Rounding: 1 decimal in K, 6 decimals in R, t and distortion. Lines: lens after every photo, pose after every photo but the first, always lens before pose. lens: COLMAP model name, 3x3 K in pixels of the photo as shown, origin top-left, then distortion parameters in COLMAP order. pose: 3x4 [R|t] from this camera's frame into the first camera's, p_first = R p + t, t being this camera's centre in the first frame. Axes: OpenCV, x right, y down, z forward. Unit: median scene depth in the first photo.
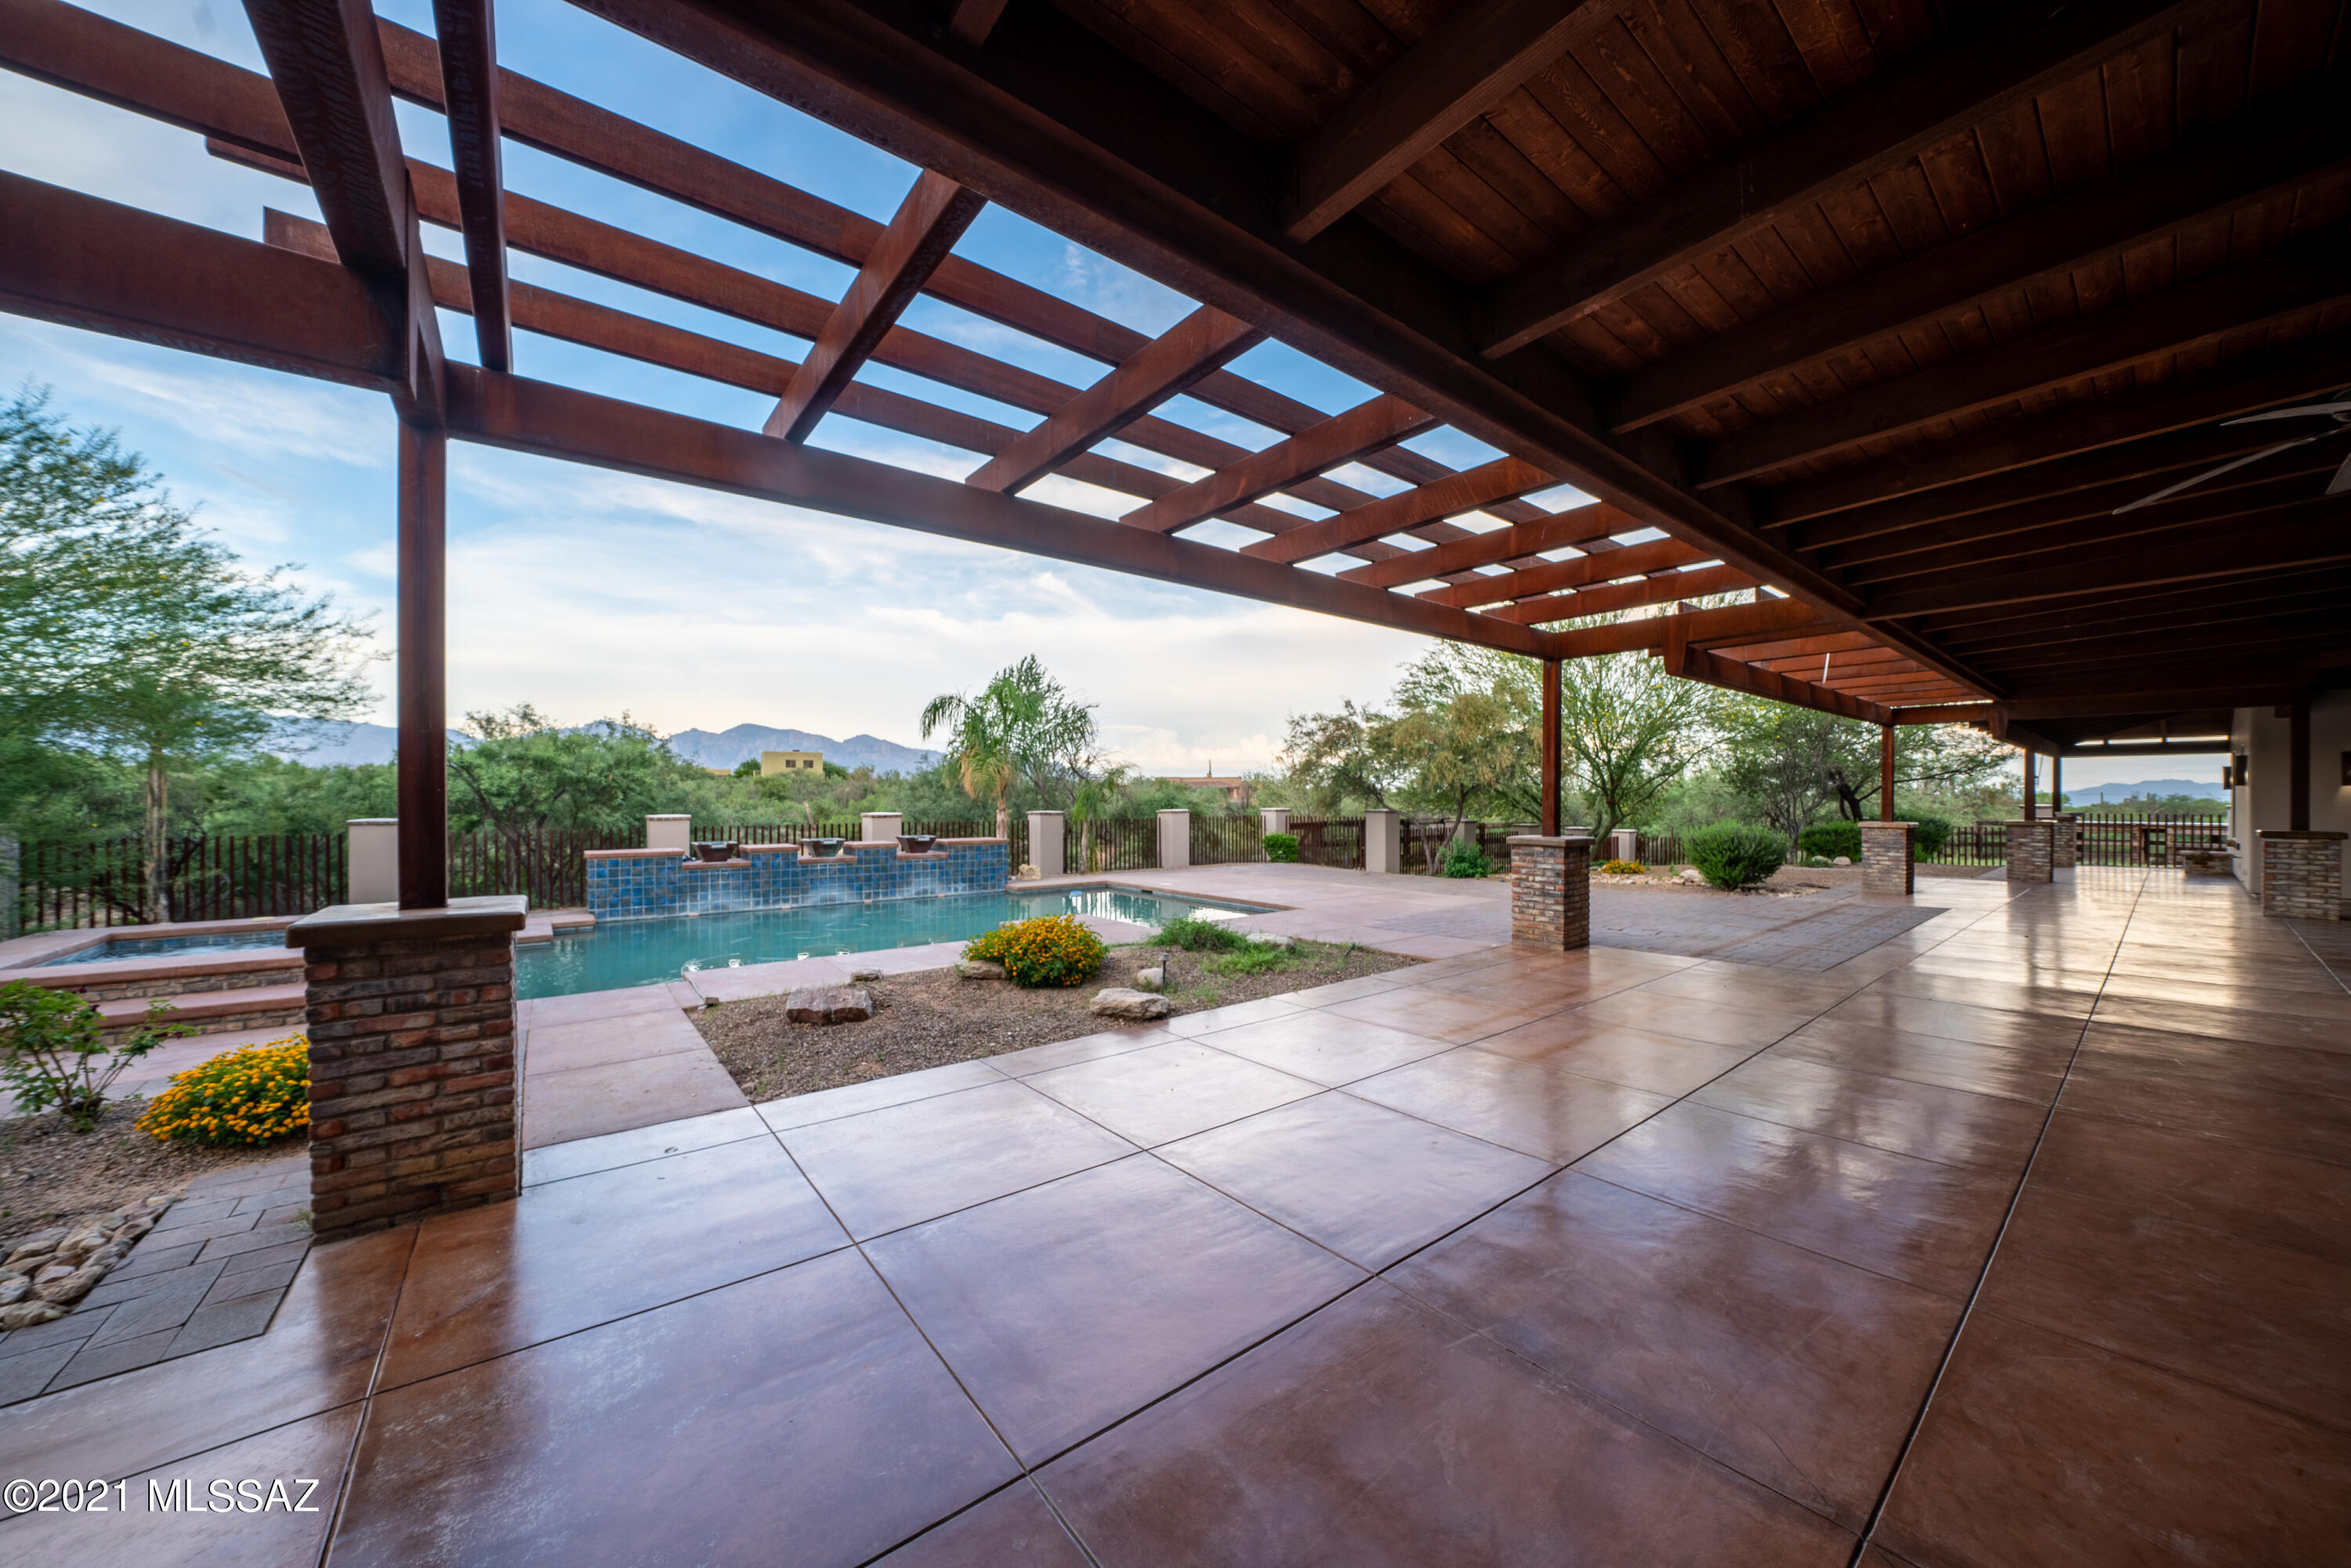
lens RADIAL K [[814.8, 0, 1196.4], [0, 814.8, 804.3], [0, 0, 1]] dist [-0.024682, 0.002576]
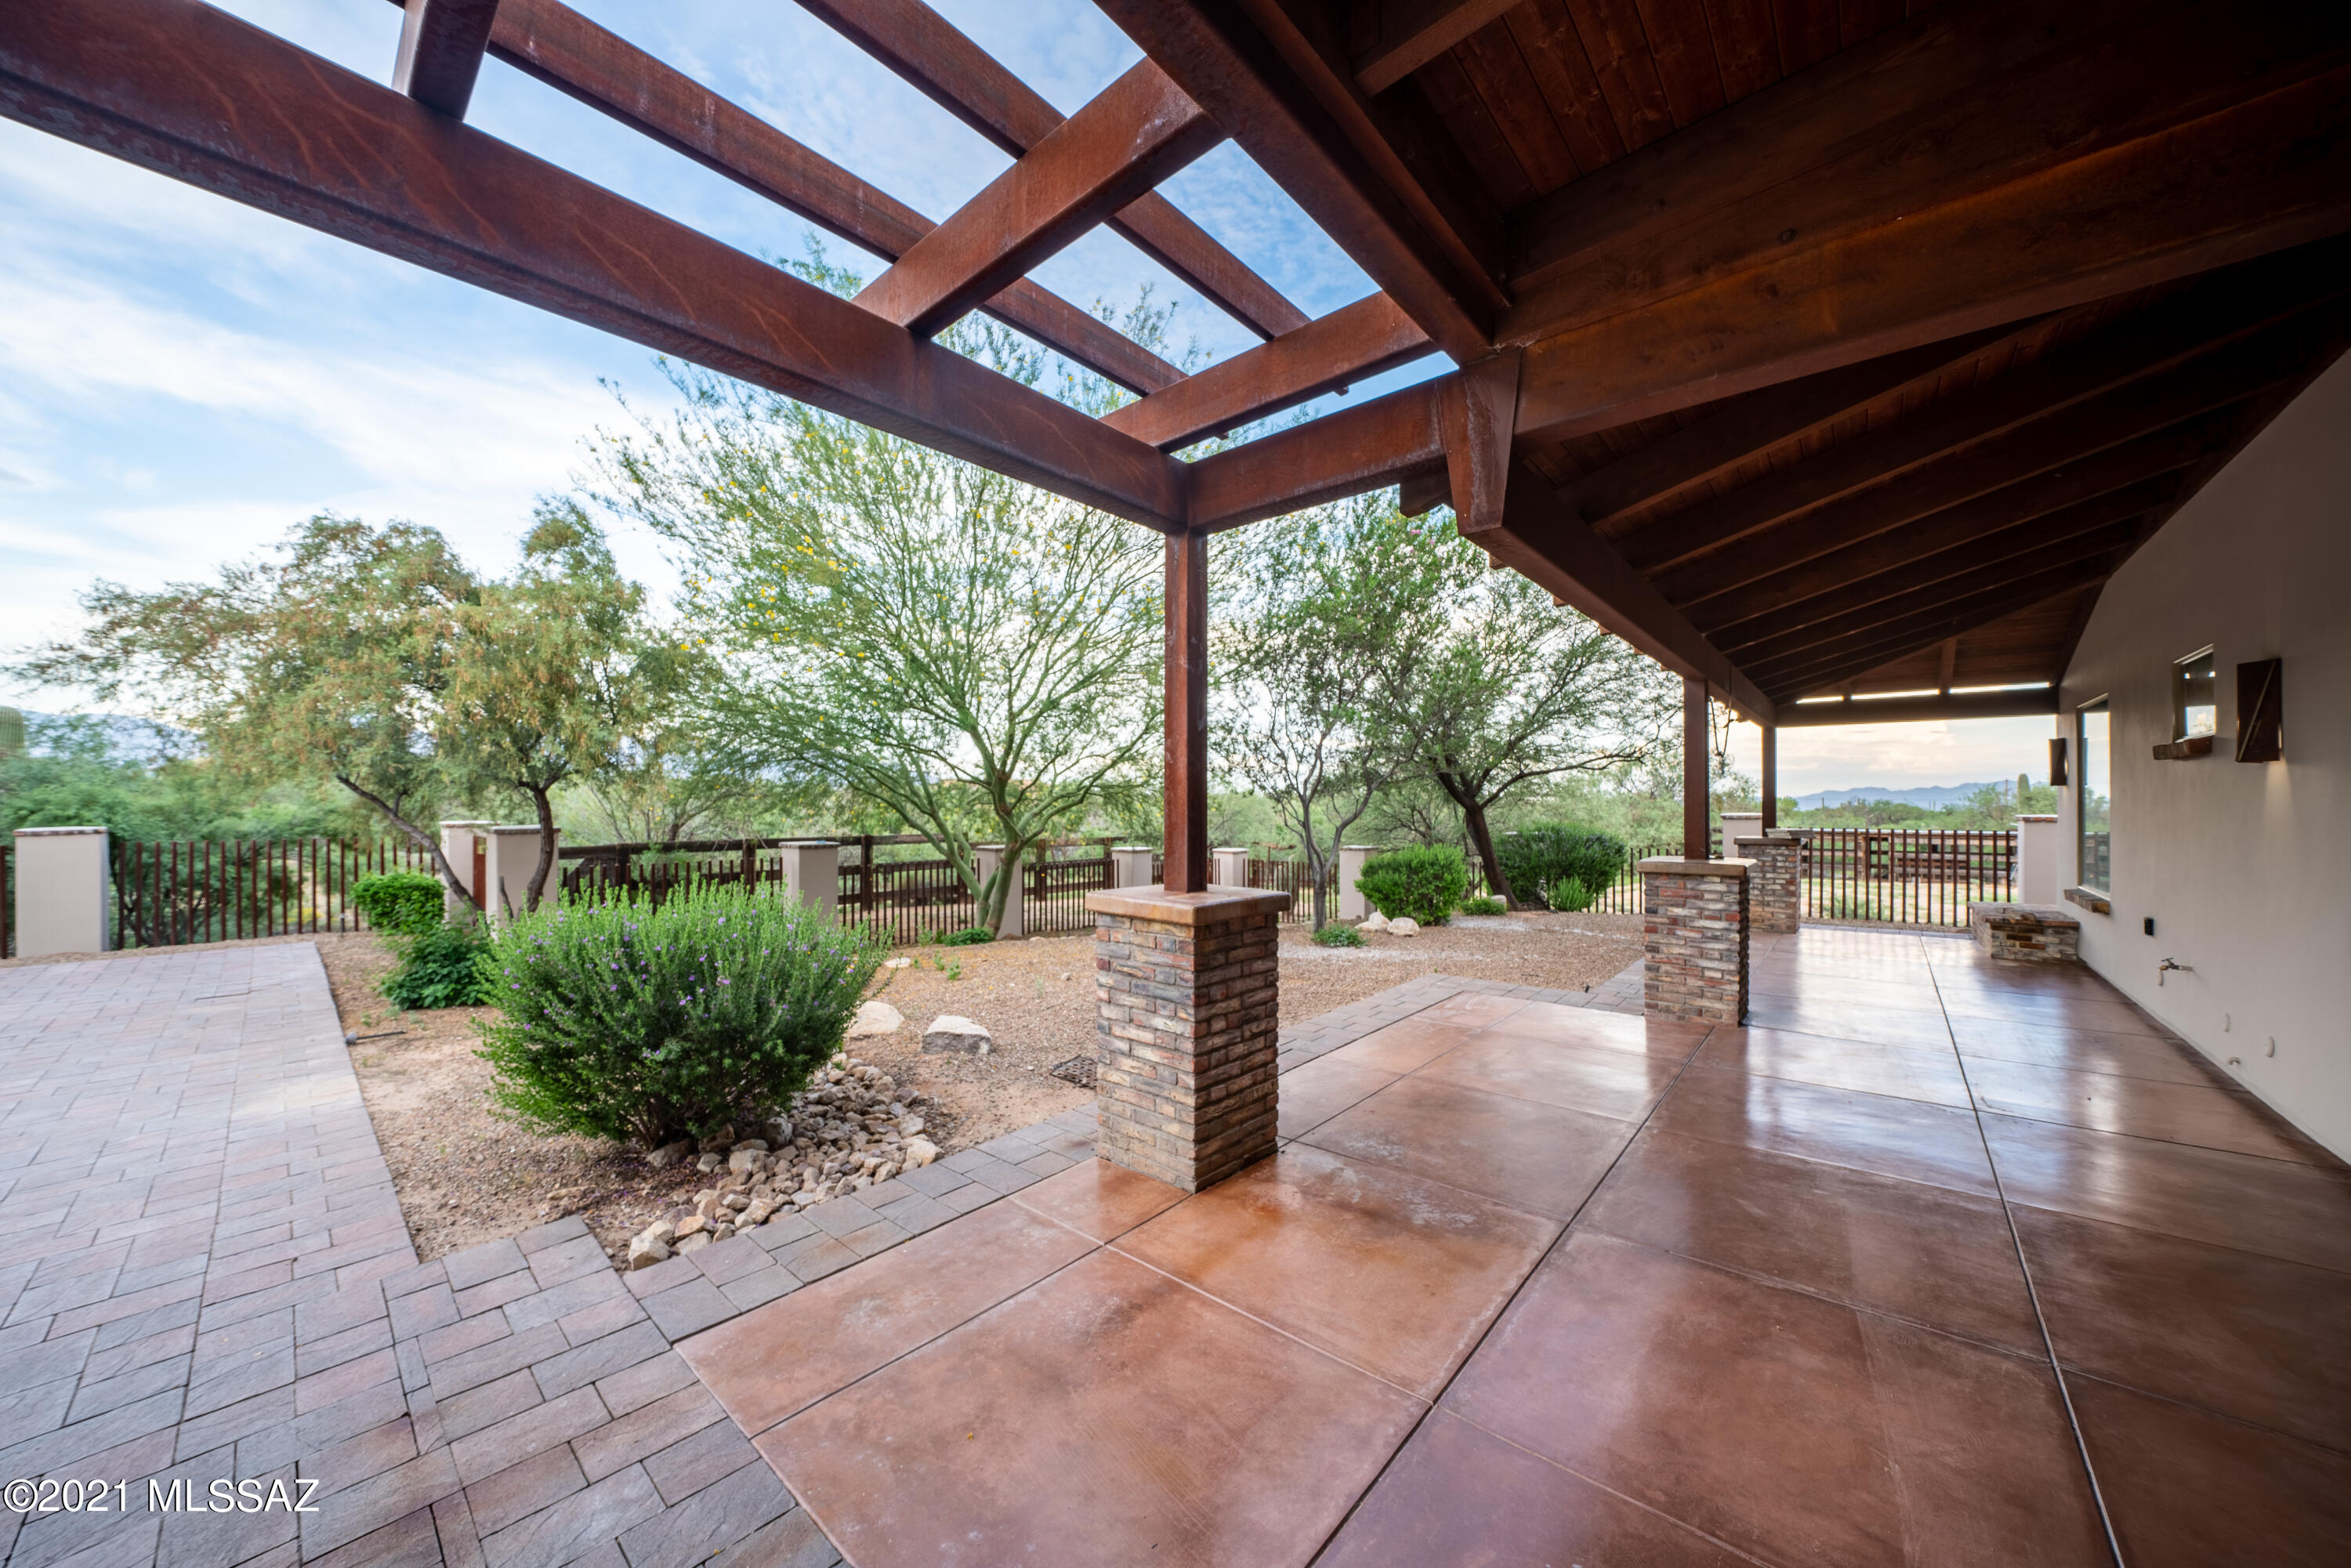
lens RADIAL K [[814.8, 0, 1192.8], [0, 814.8, 798.1], [0, 0, 1]] dist [-0.024682, 0.002576]
pose [[0.982450, 0.001987, 0.186517, 0.593055], [0.000402, 0.999918, -0.012769, -0.004369], [-0.186528, 0.012620, 0.982369, 0.531758]]
